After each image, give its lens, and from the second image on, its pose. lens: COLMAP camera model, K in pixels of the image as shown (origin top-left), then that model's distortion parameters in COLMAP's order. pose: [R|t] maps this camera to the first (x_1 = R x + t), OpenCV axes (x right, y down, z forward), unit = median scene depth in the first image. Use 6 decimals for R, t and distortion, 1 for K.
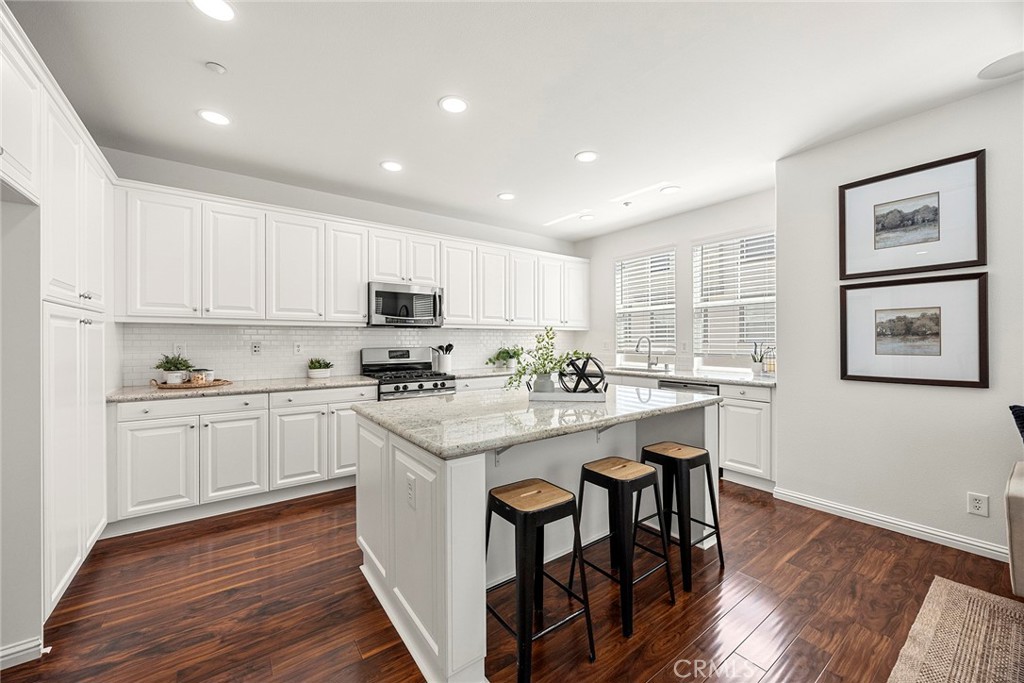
lens RADIAL K [[390.8, 0, 511.4], [0, 390.8, 340.5], [0, 0, 1]] dist [-0.001525, -0.000294]
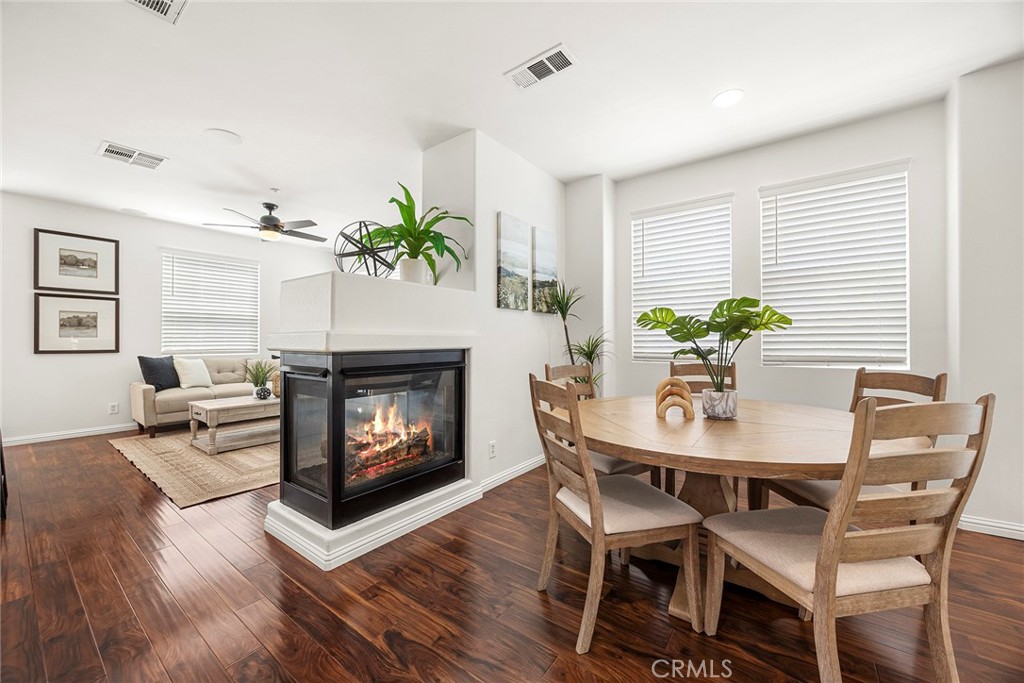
lens RADIAL K [[390.8, 0, 511.4], [0, 390.8, 340.5], [0, 0, 1]] dist [-0.001525, -0.000294]
pose [[-0.288327, 0.008363, 0.957496, -1.168843], [-0.000024, 0.999962, -0.008742, 0.060943], [-0.957532, -0.002543, -0.288315, -0.358775]]
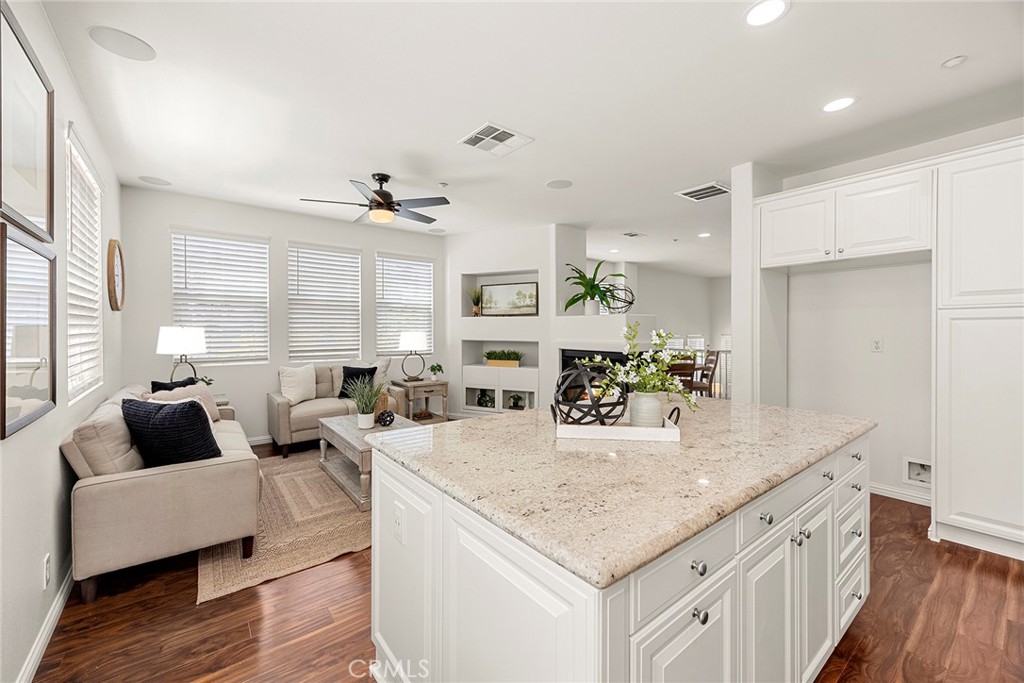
lens RADIAL K [[411.0, 0, 512.7], [0, 411.0, 335.4], [0, 0, 1]] dist [0.000924, 0.000007]
pose [[-0.999292, 0.005711, -0.037193, 0.294546], [0.005285, 0.999920, 0.011535, -0.016658], [0.037256, 0.011331, -0.999242, 1.475618]]
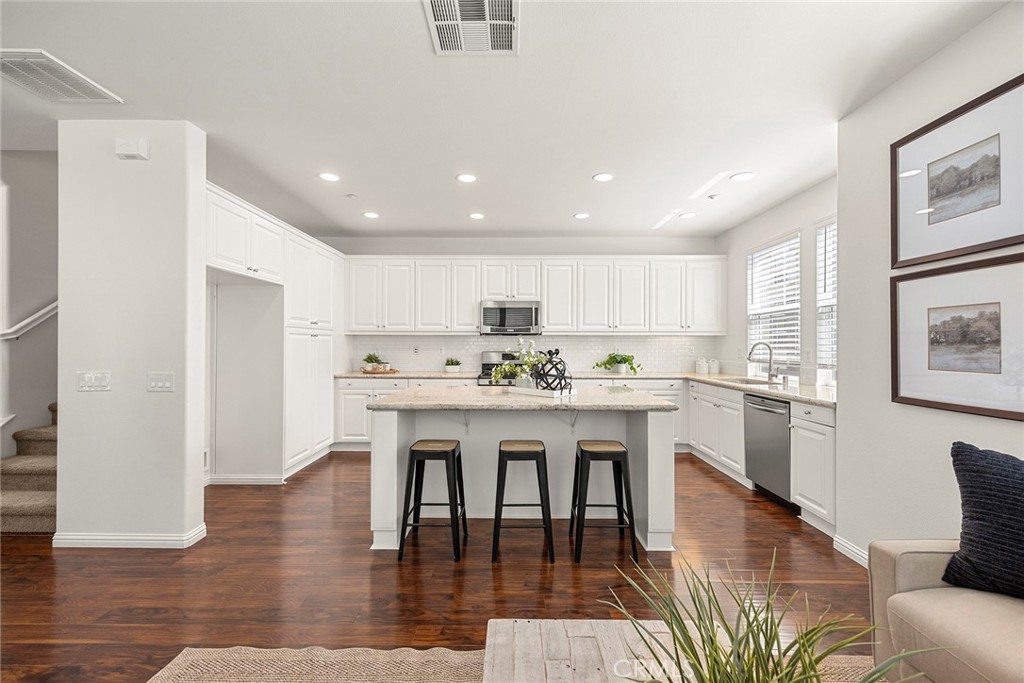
lens RADIAL K [[413.5, 0, 509.0], [0, 413.5, 344.8], [0, 0, 1]] dist [0.002089, -0.000119]
pose [[0.800585, 0.005034, -0.599198, 0.730979], [-0.004946, 0.999986, 0.001792, -0.007184], [0.599199, 0.001529, 0.800599, -0.081106]]
